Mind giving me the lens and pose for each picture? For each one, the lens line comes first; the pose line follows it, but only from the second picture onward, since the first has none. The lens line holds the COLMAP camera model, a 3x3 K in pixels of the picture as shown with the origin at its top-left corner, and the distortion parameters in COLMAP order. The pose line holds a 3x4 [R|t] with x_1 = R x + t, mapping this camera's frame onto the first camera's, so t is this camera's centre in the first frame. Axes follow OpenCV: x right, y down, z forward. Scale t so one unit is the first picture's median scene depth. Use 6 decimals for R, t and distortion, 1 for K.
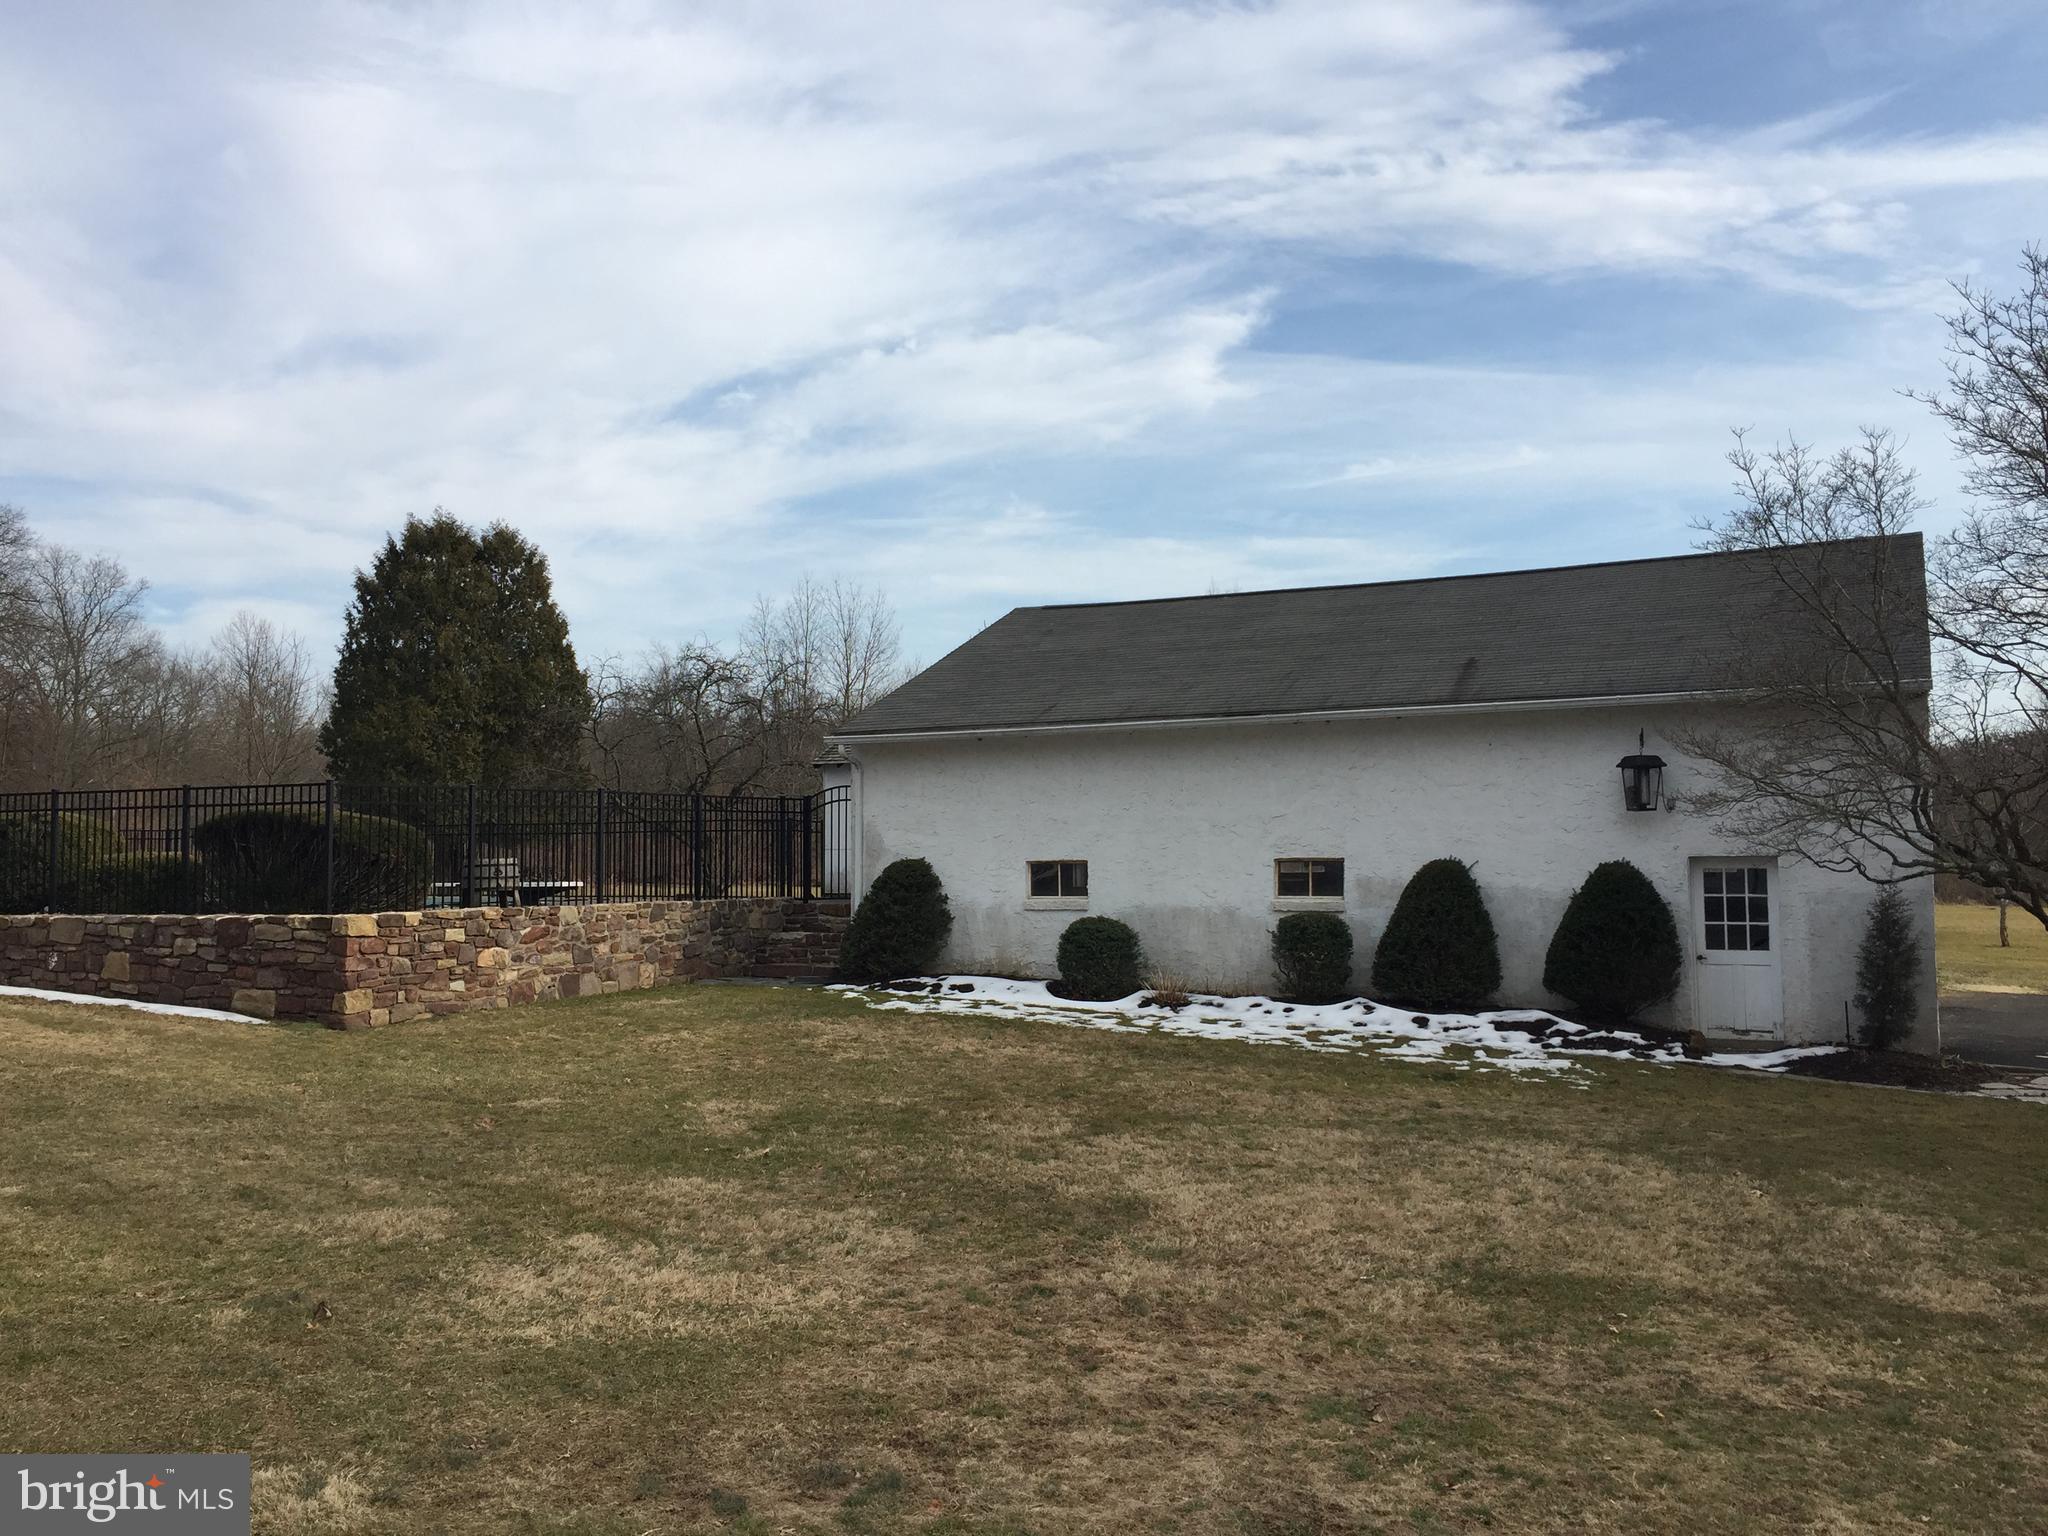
lens RADIAL K [[1742.2, 0, 1016.9], [0, 1742.2, 762.9], [0, 0, 1]] dist [0.074314, -0.084733]
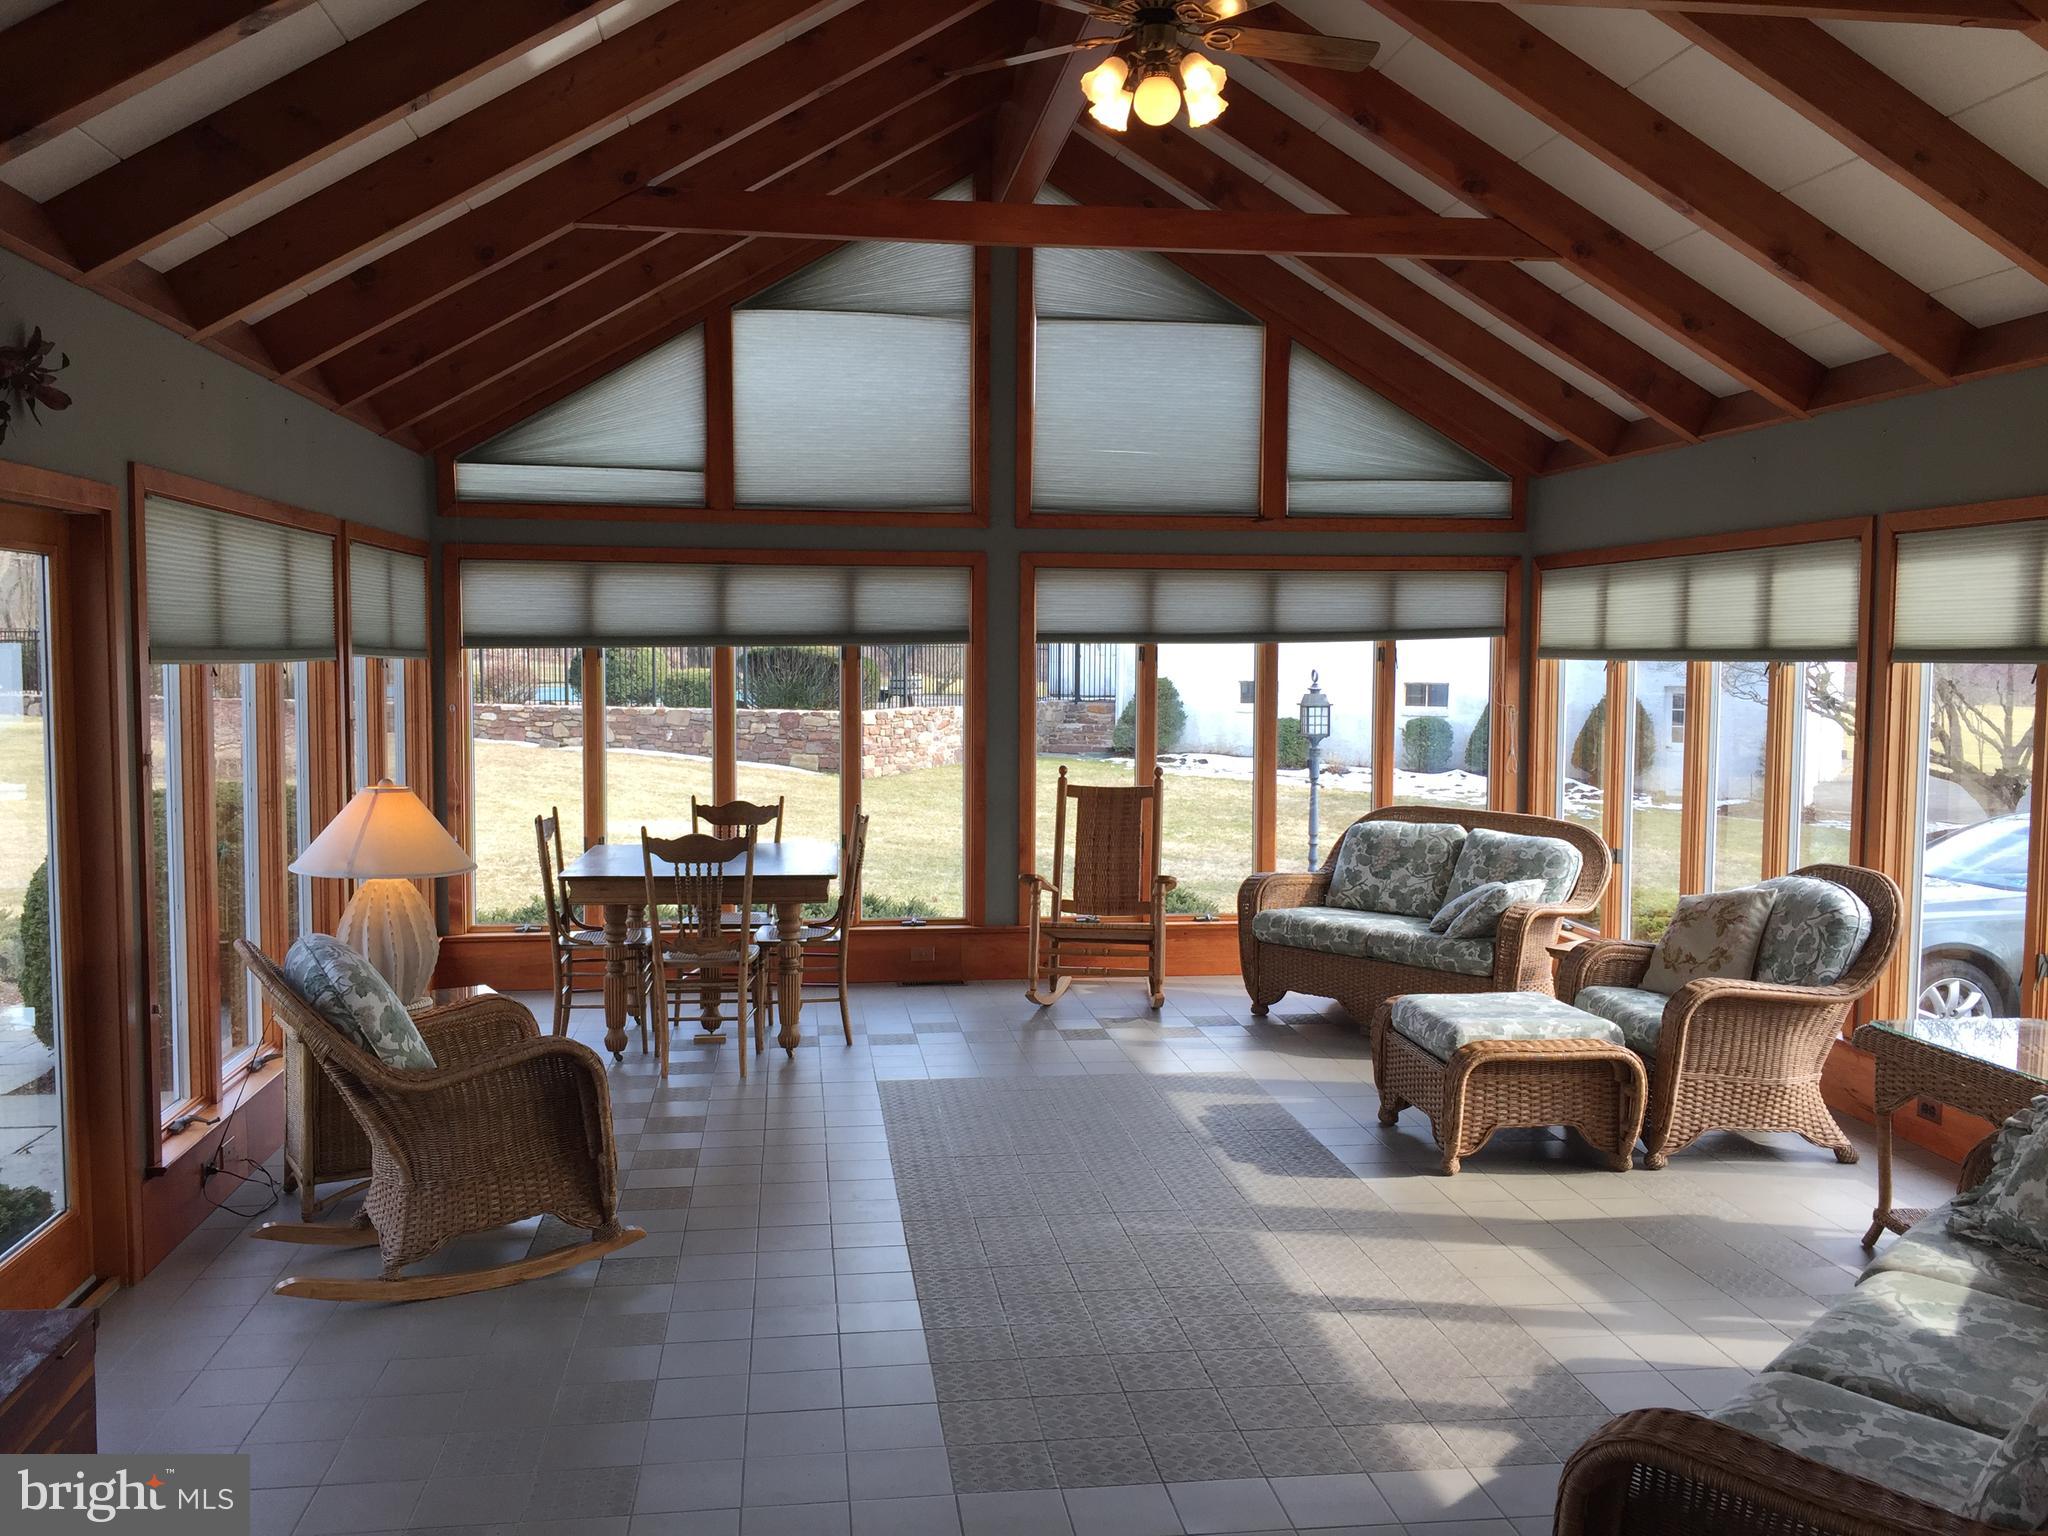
lens RADIAL K [[1742.2, 0, 1016.9], [0, 1742.2, 762.9], [0, 0, 1]] dist [0.074314, -0.084733]
pose [[0.999880, 0.013209, -0.008048, -0.202983], [-0.012112, 0.992228, 0.123840, -0.069658], [0.009622, -0.123727, 0.992270, -0.627971]]
